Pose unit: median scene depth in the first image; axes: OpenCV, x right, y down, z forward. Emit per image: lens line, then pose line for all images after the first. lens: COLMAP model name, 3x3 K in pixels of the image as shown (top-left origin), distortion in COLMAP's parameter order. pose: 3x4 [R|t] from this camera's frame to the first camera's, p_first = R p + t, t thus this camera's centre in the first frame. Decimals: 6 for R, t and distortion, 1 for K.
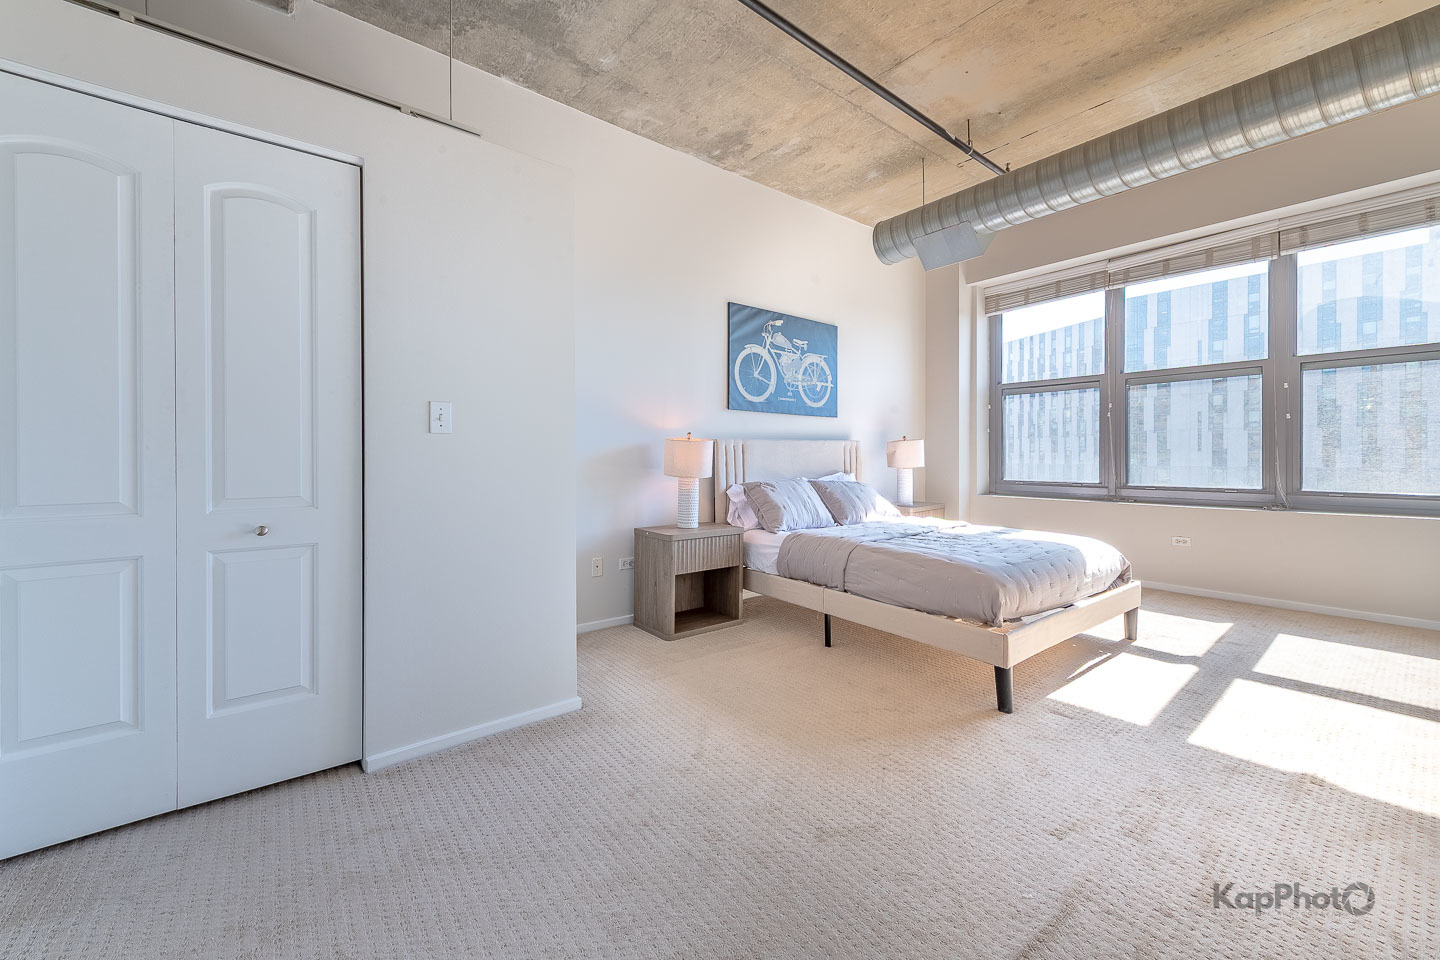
lens RADIAL K [[579.7, 0, 761.0], [0, 579.7, 459.0], [0, 0, 1]] dist [0.014956, -0.002921]
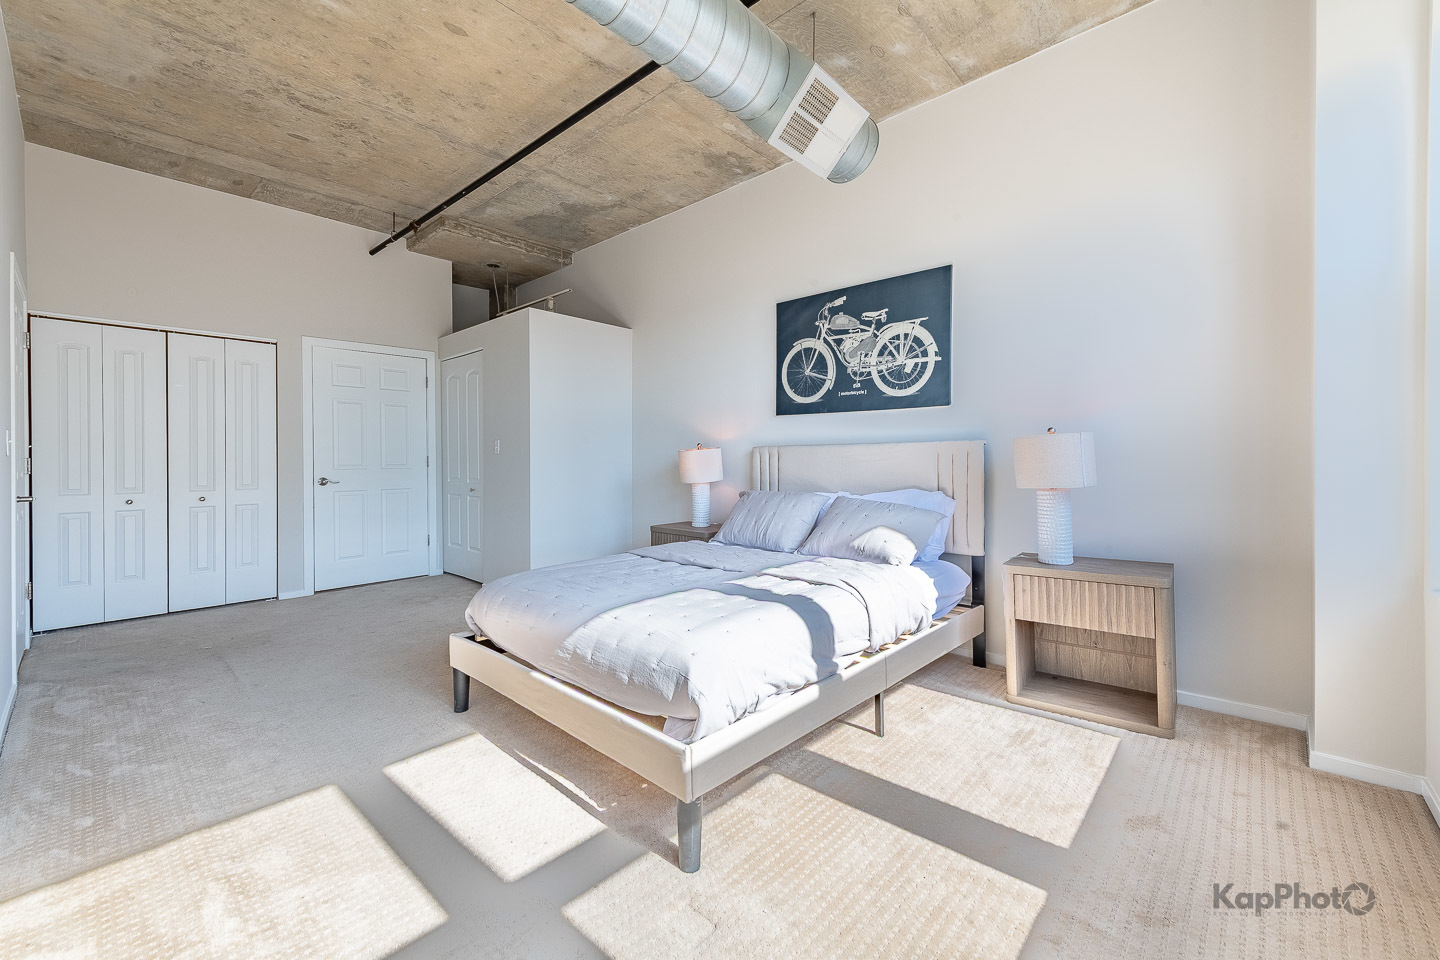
lens RADIAL K [[579.7, 0, 711.2], [0, 579.7, 469.6], [0, 0, 1]] dist [0.014956, -0.002921]
pose [[0.108950, 0.017061, -0.993901, 0.831324], [-0.002674, 0.999854, 0.016870, -0.010604], [0.994044, 0.000820, 0.108980, 0.730535]]
